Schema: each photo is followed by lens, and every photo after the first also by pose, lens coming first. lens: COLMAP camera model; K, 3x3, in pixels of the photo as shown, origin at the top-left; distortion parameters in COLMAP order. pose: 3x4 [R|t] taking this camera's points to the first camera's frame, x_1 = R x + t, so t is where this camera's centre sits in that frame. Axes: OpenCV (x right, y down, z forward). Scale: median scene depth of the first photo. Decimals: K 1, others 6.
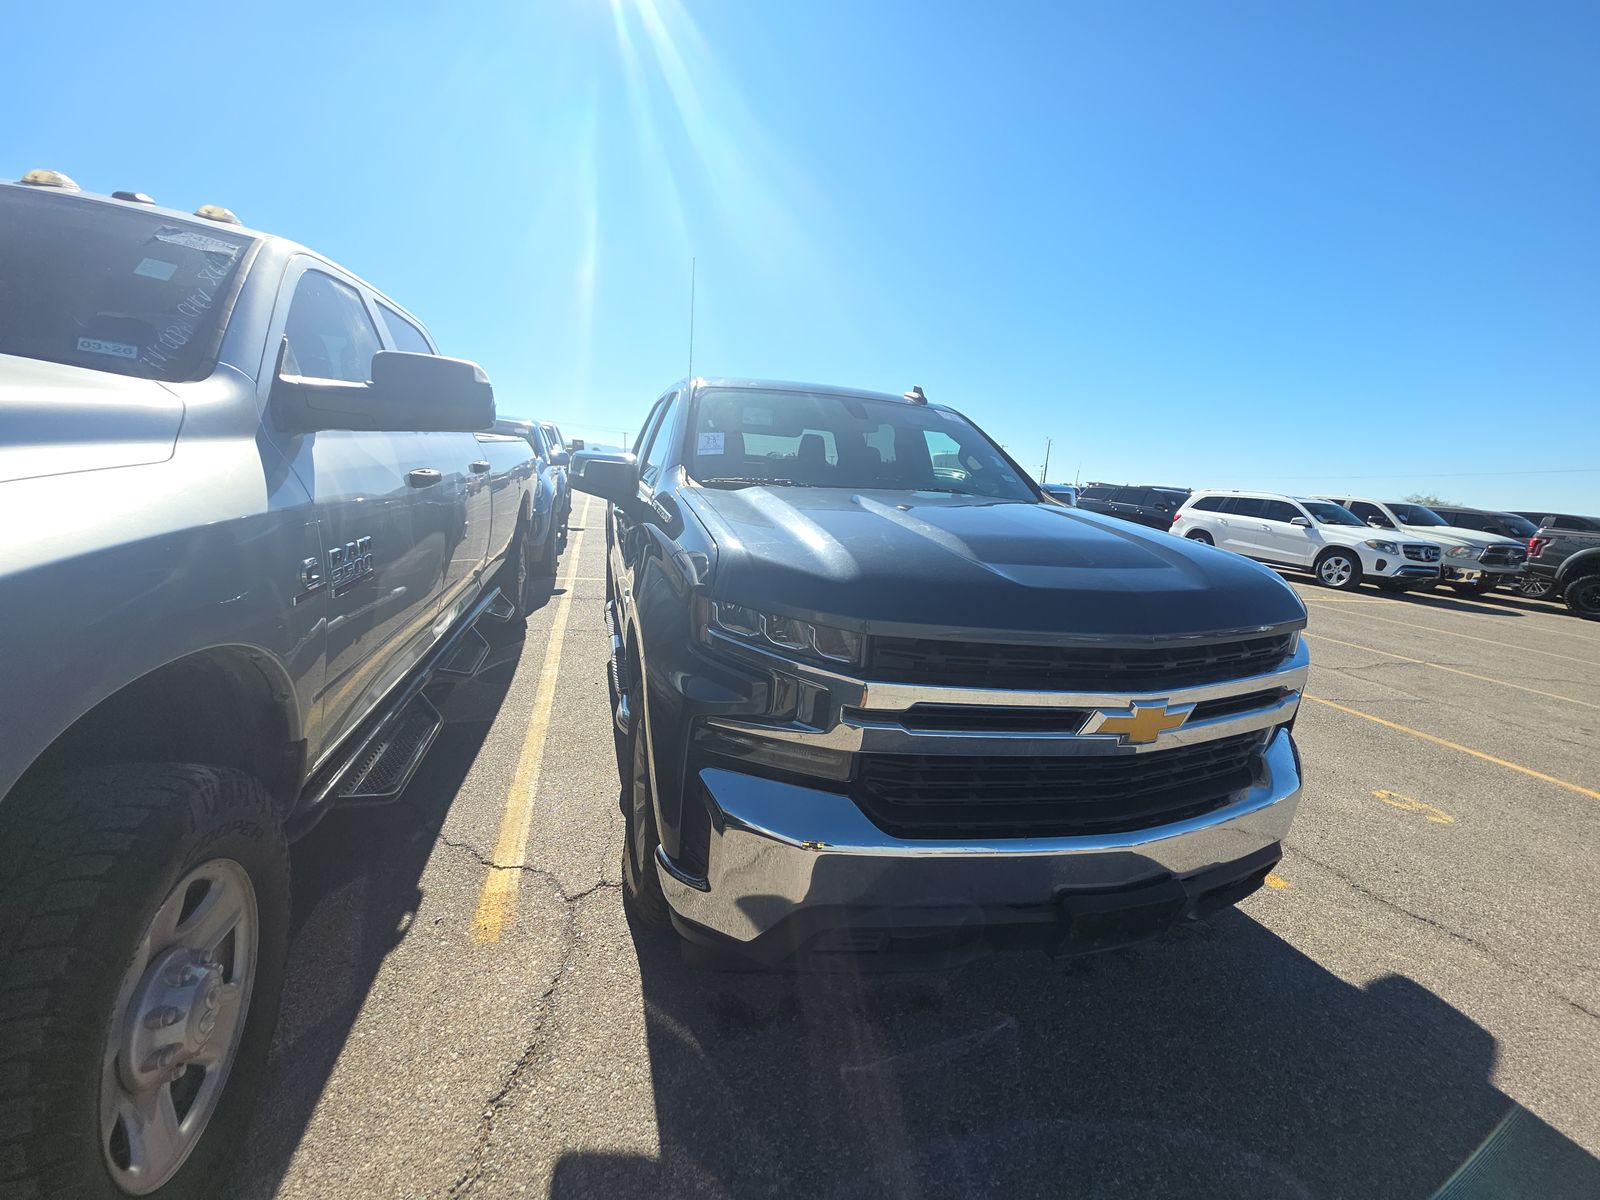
lens RADIAL K [[646.1, 0, 793.0], [0, 646.1, 598.3], [0, 0, 1]] dist [0.009672, -0.007420]
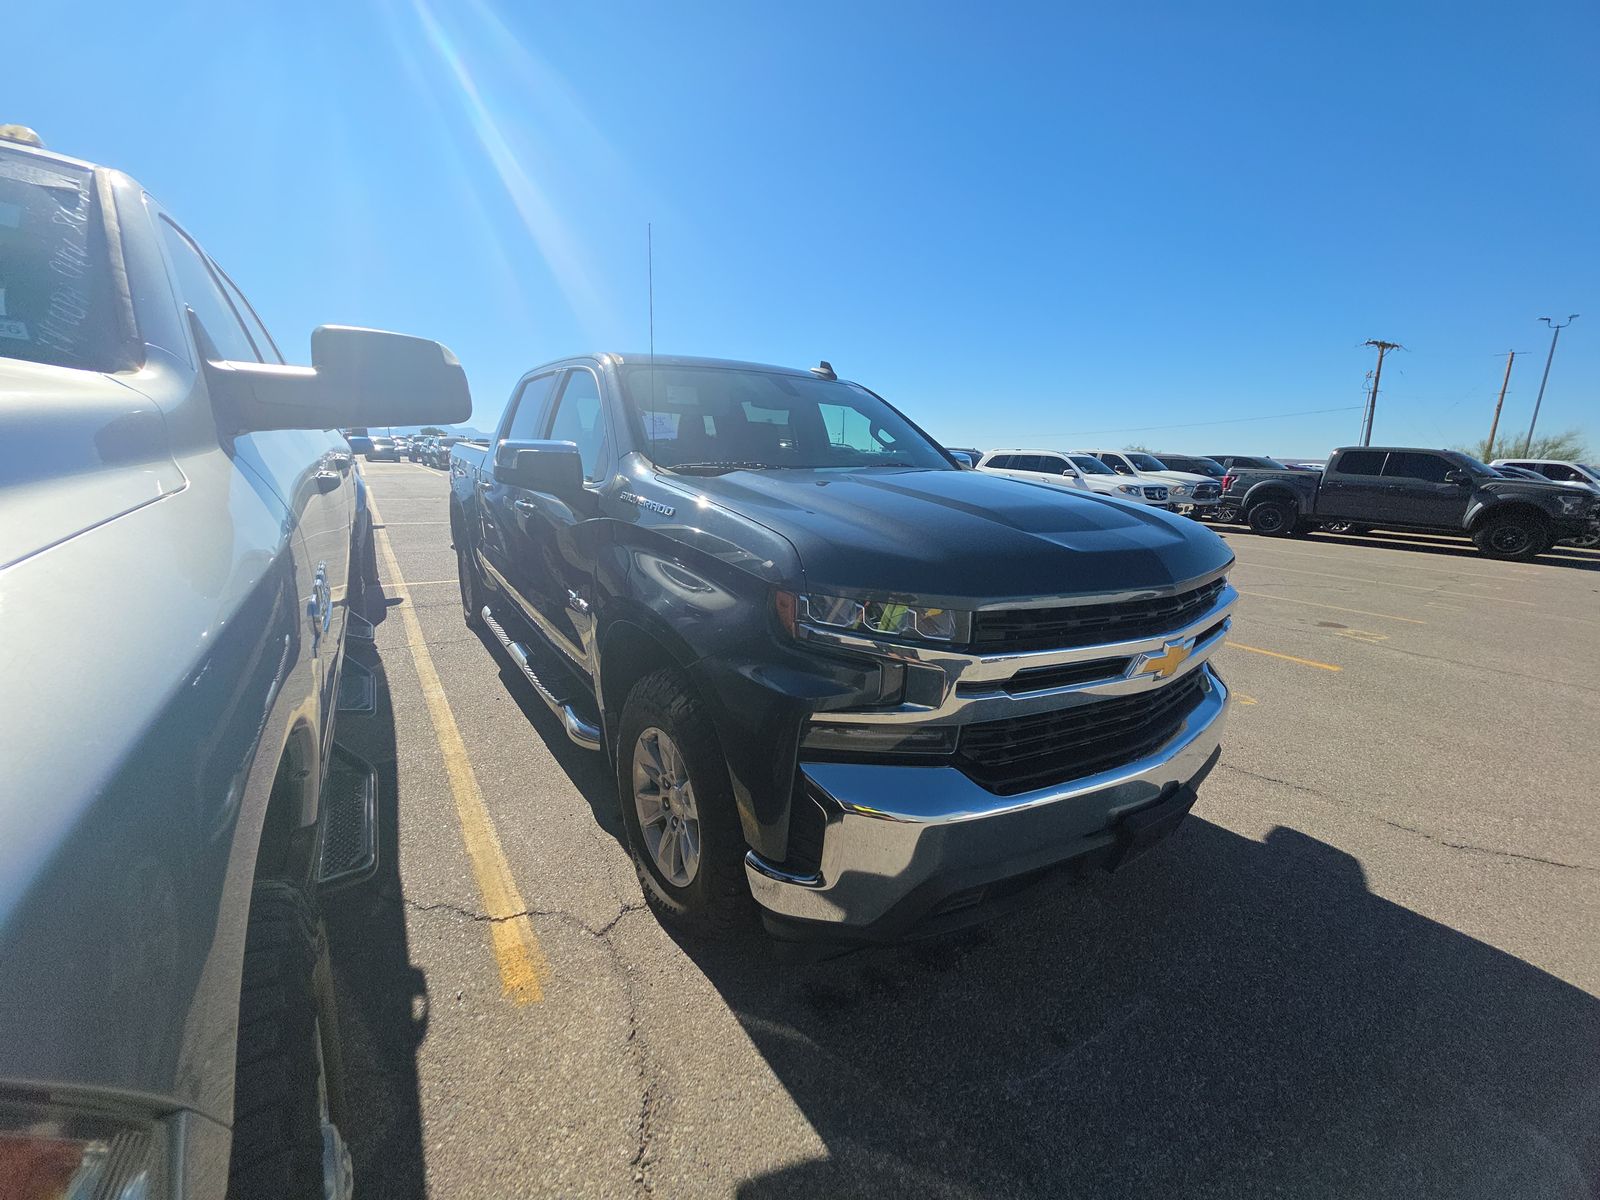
lens RADIAL K [[646.1, 0, 794.4], [0, 646.1, 599.0], [0, 0, 1]] dist [0.009672, -0.007420]
pose [[0.952806, -0.108547, 0.283511, -0.301878], [0.096282, 0.993727, 0.056885, -0.033901], [-0.287907, -0.026903, 0.957280, 0.055515]]
